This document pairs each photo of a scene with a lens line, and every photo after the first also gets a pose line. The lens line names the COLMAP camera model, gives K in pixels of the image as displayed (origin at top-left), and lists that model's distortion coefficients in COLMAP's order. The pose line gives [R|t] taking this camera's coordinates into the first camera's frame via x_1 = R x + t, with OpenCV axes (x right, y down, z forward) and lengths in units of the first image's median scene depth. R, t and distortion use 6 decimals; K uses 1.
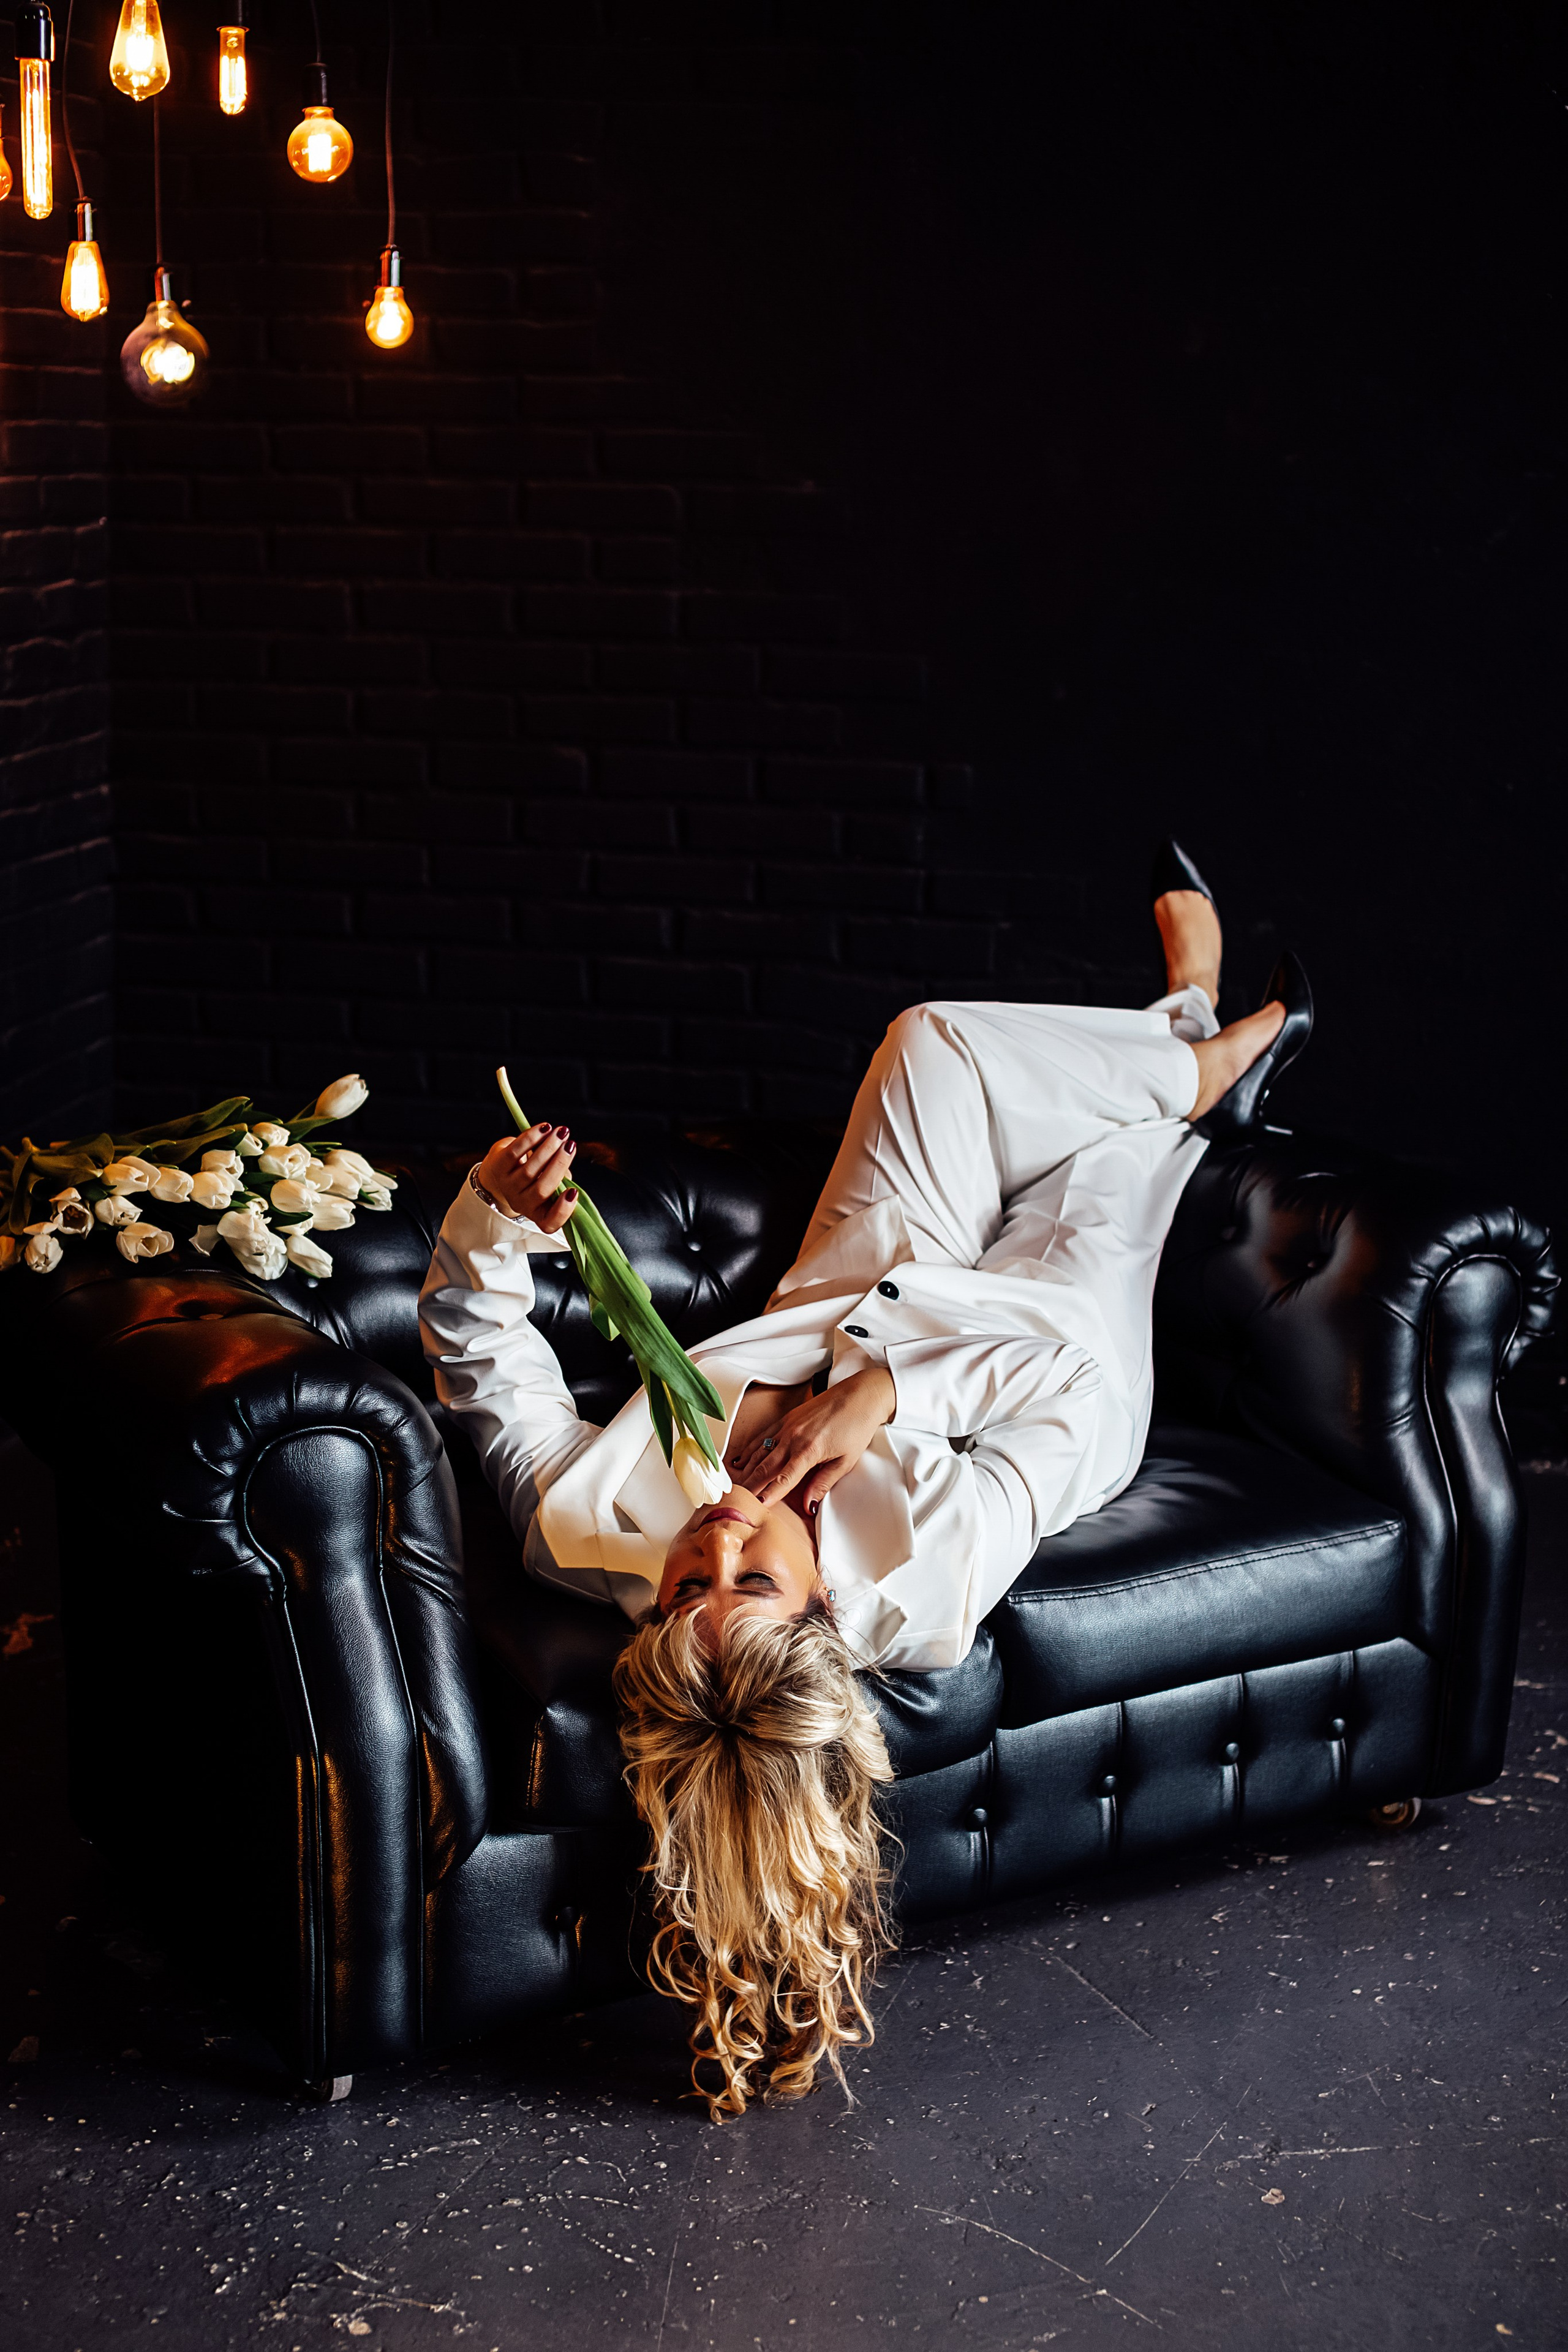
lens RADIAL K [[3316.3, 0, 786.3], [0, 3316.3, 1185.2], [0, 0, 1]] dist [-0.151742, 0.282136]
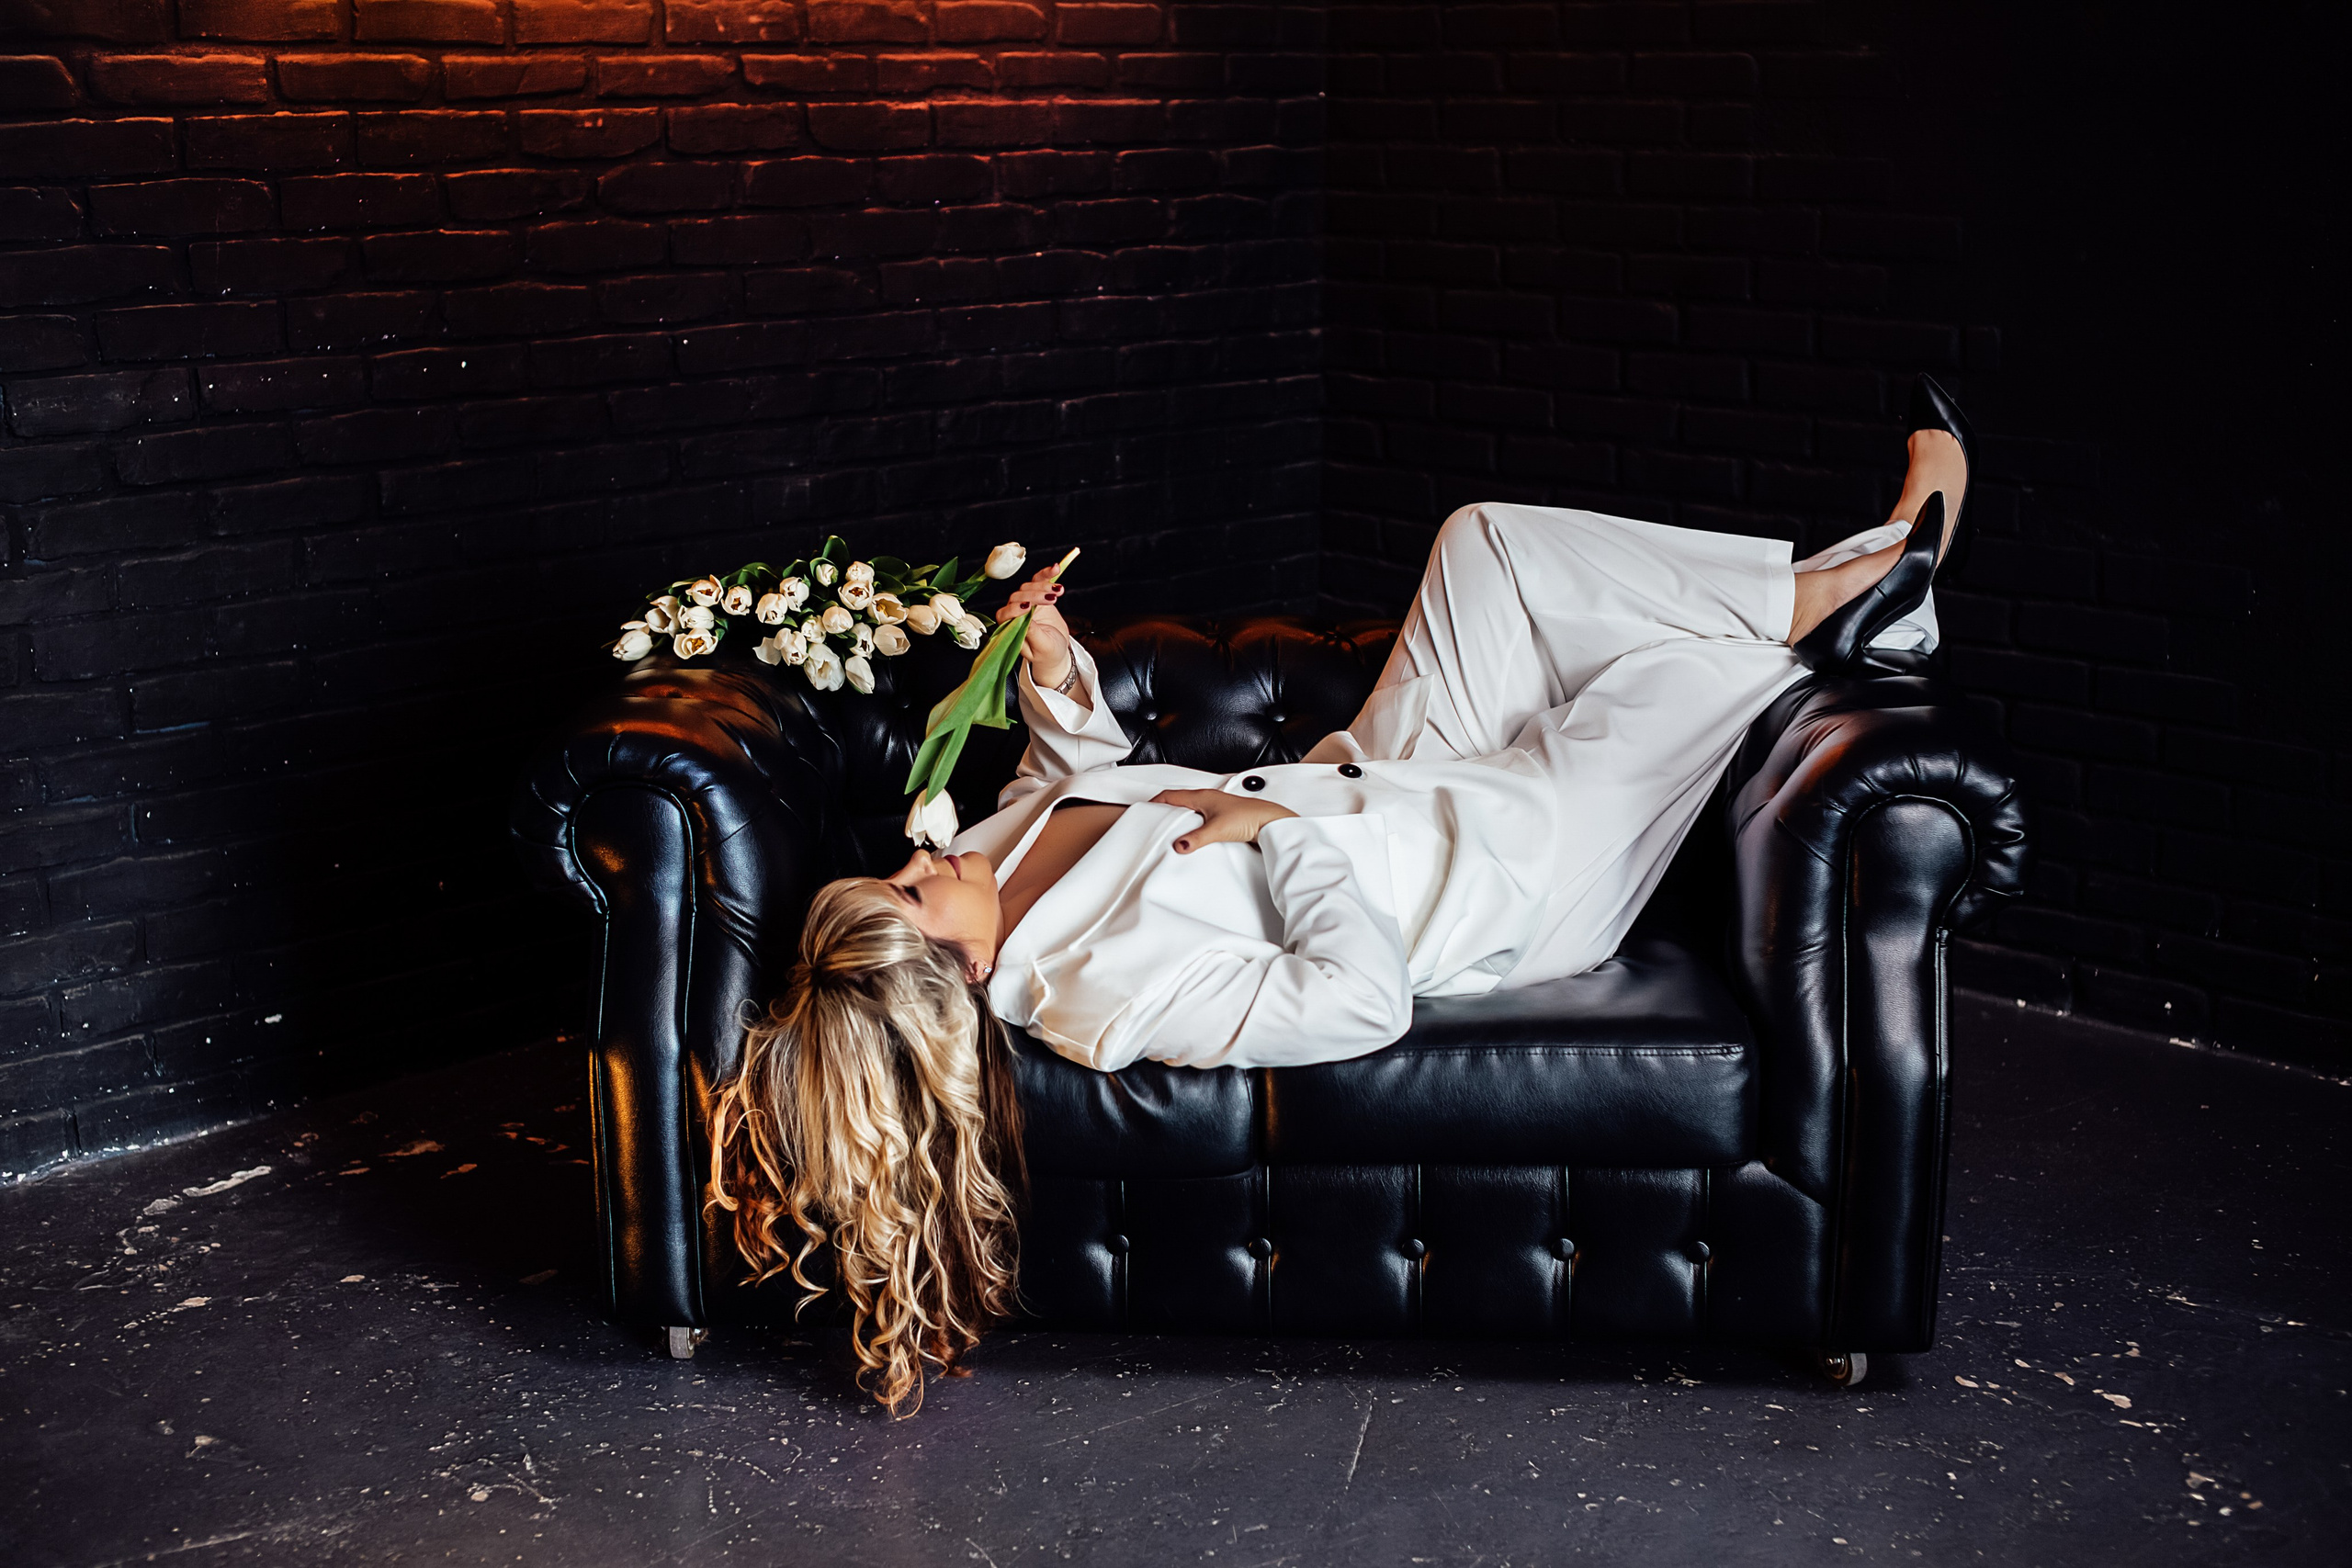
lens RADIAL K [[3169.5, 0, 1178.1], [0, 3169.5, 777.5], [0, 0, 1]] dist [-0.144010, 0.286949]
pose [[0.819258, 0.101751, -0.564325, 0.524526], [-0.108868, 0.993831, 0.021144, 0.019038], [0.562995, 0.044114, 0.825282, 0.115417]]
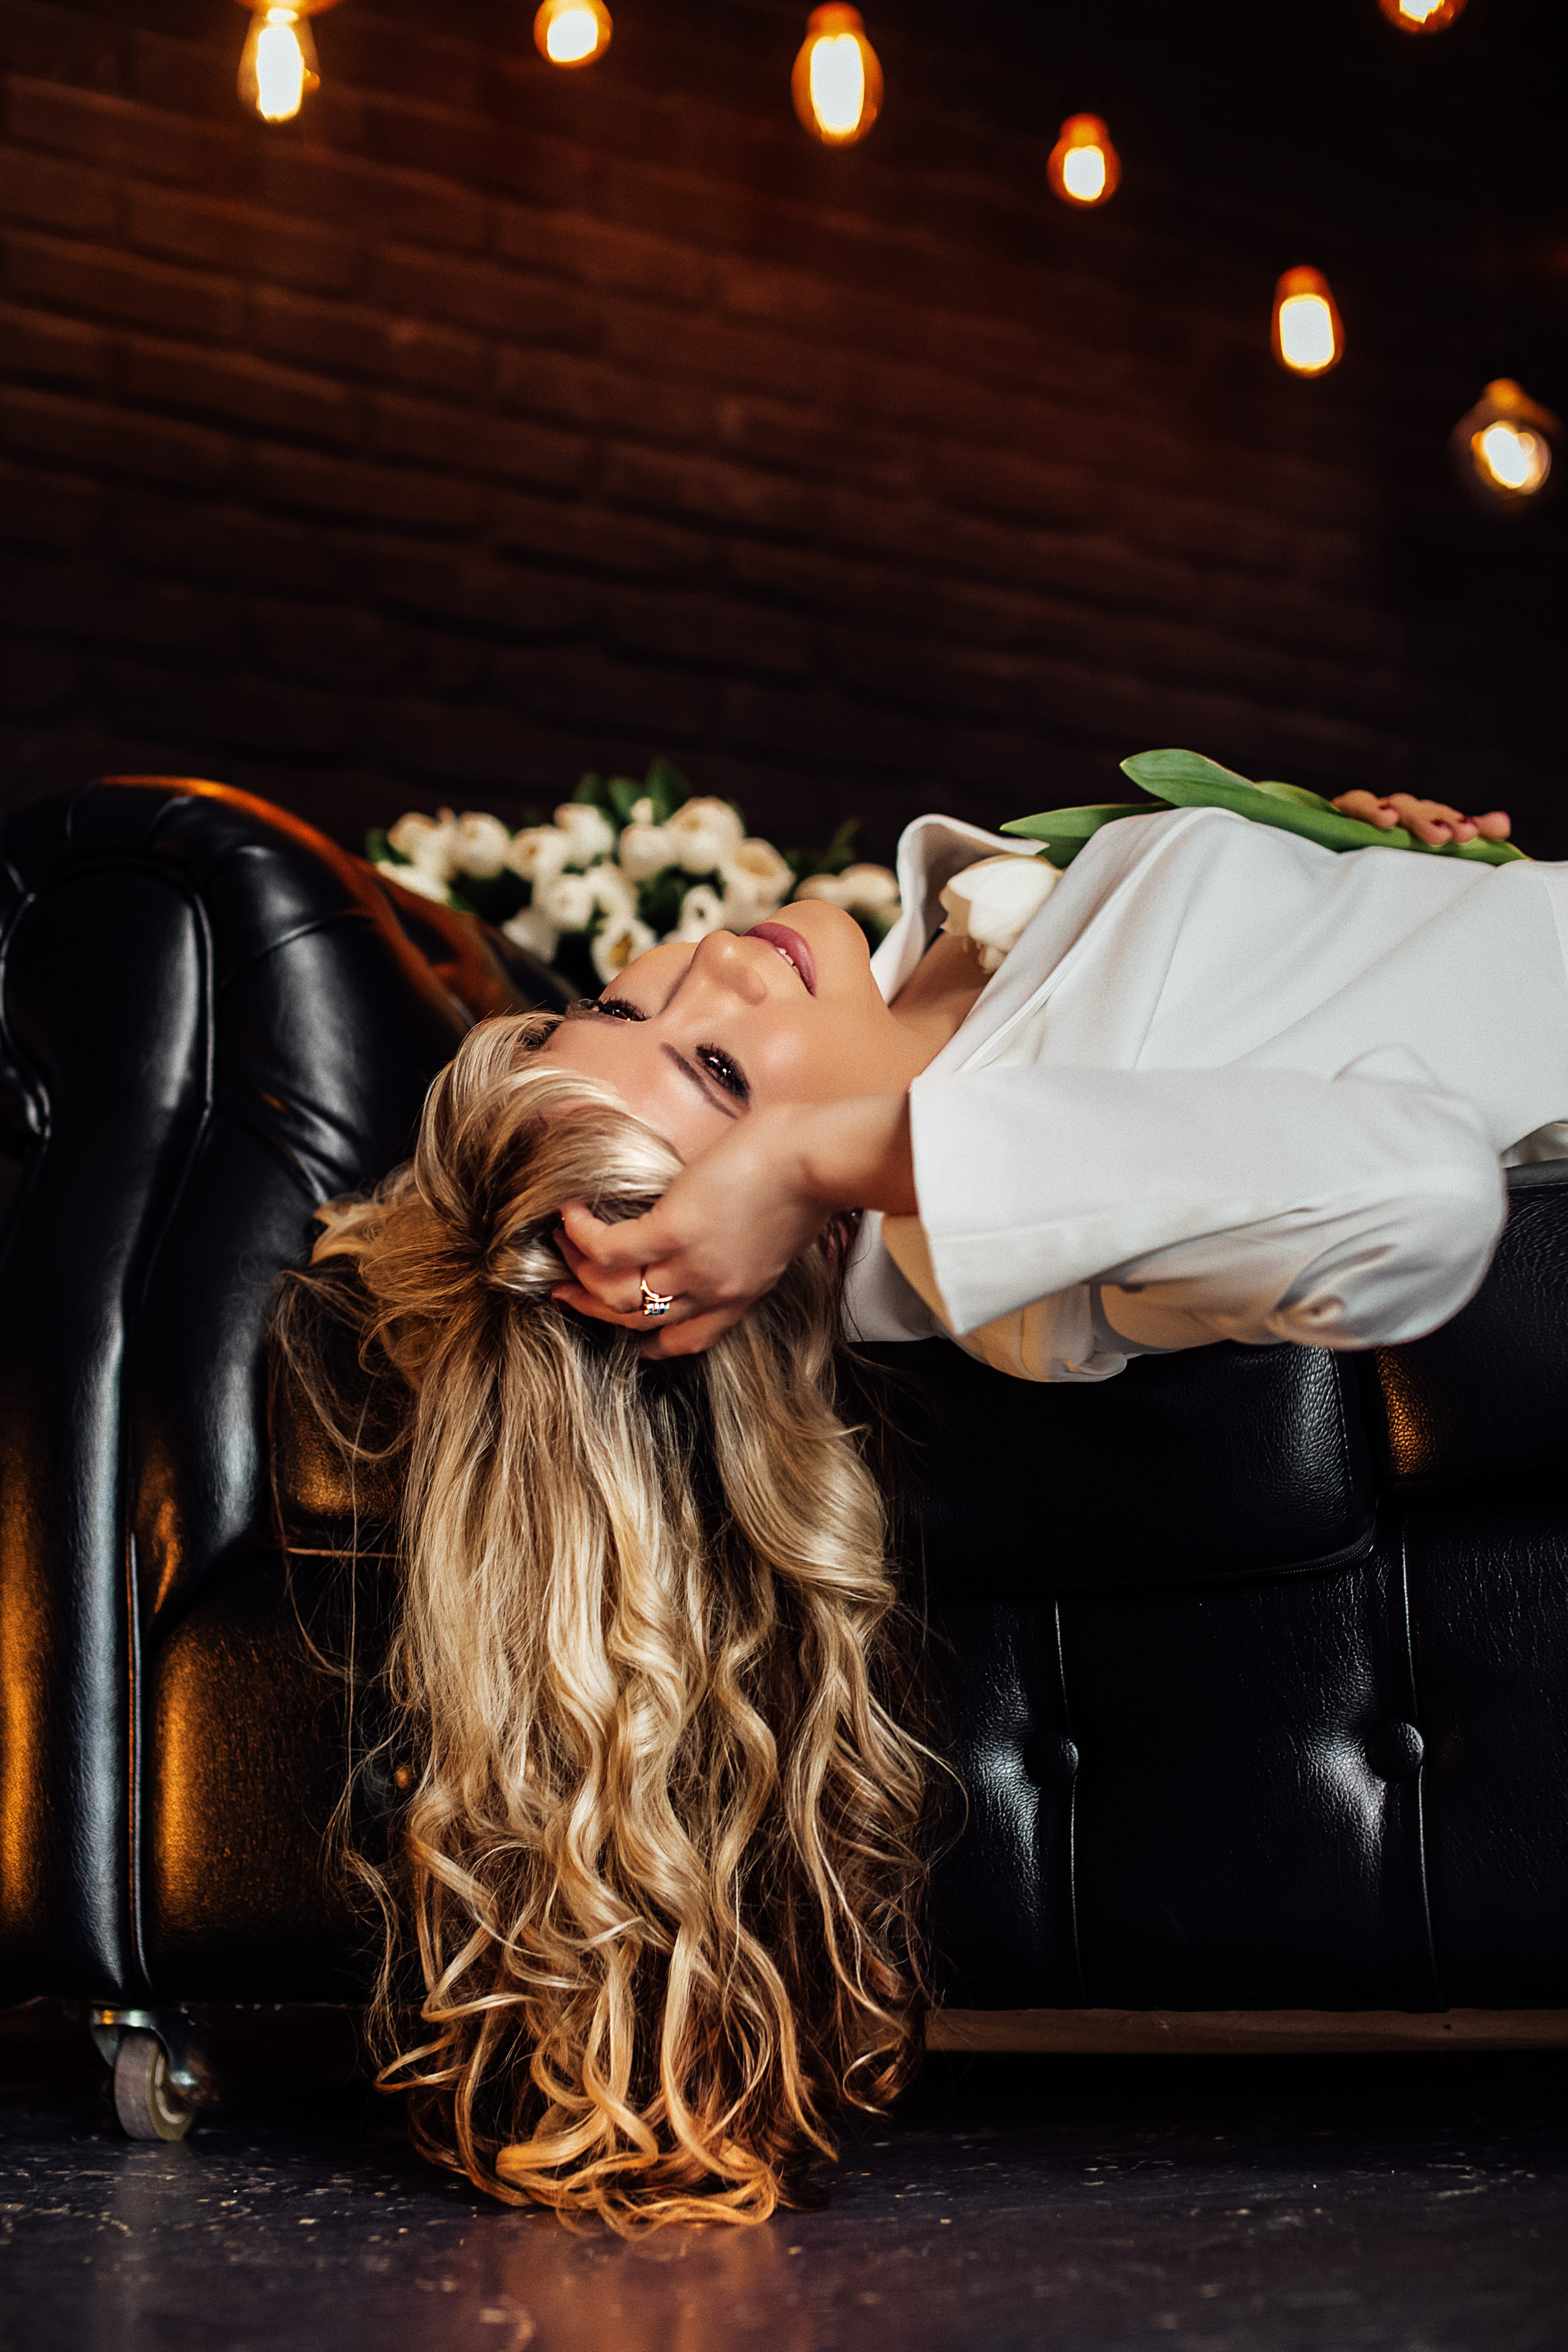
lens RADIAL K [[3217.1, 0, 781.1], [0, 3217.1, 1180.9], [0, 0, 1]] dist [-0.143473, 0.274938]
pose [[0.644221, -0.178848, -0.743635, 0.288445], [-0.141714, 0.927528, -0.345844, 0.244812], [0.751596, 0.328183, 0.572188, 0.592645]]
